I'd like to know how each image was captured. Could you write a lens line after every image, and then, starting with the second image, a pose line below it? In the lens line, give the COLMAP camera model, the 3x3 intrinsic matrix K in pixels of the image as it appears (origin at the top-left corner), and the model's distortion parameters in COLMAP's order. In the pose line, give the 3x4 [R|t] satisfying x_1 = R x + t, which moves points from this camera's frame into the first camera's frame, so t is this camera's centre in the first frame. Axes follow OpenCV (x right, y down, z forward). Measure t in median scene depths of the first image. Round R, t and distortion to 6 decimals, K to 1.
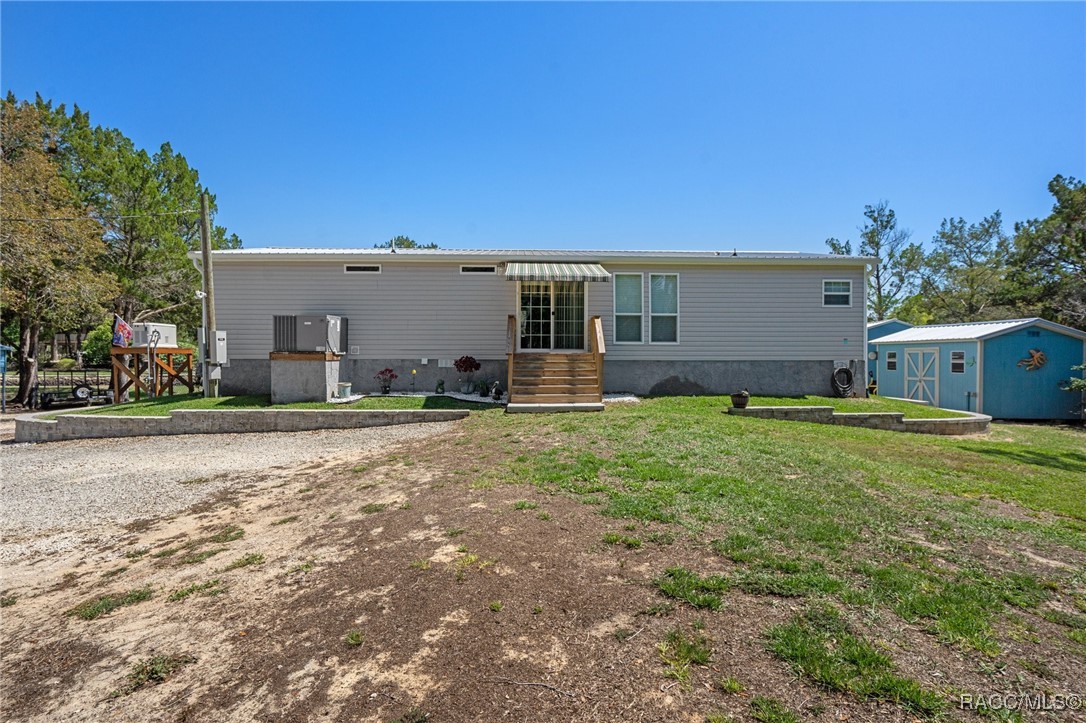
lens RADIAL K [[547.7, 0, 543.0], [0, 547.7, 361.5], [0, 0, 1]] dist [0.002882, 0.000928]
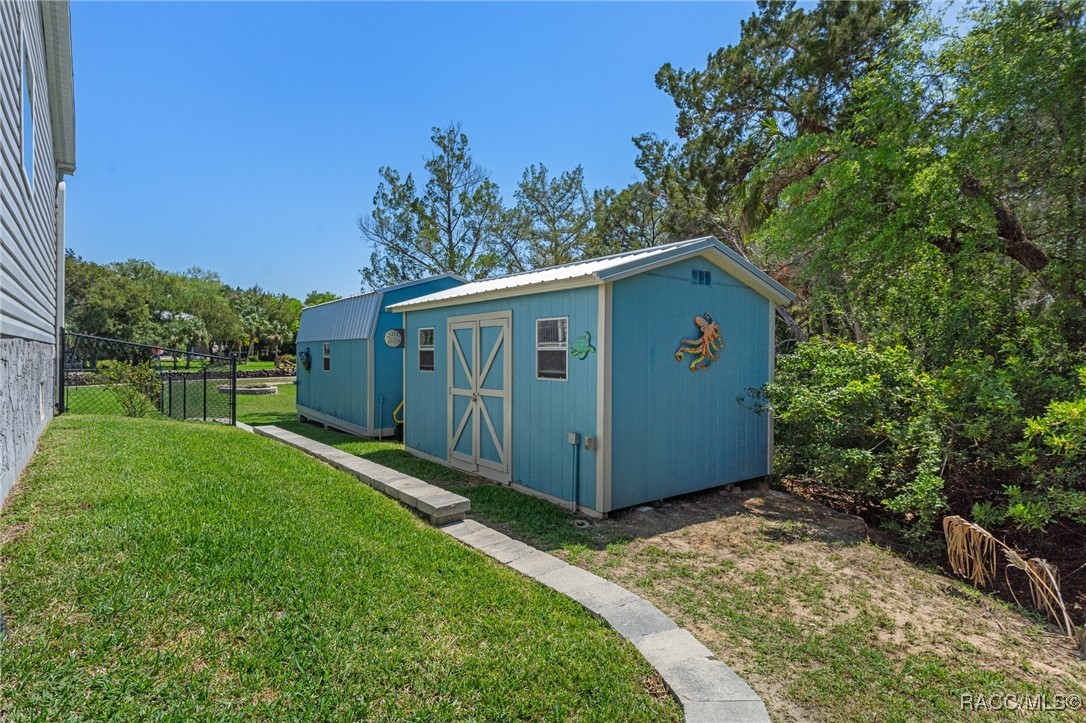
lens RADIAL K [[547.7, 0, 543.0], [0, 547.7, 361.5], [0, 0, 1]] dist [0.002882, 0.000928]
pose [[0.792690, -0.015072, 0.609438, 0.296560], [0.009878, 0.999881, 0.011880, 0.002767], [-0.609545, -0.003397, 0.792744, 0.400411]]
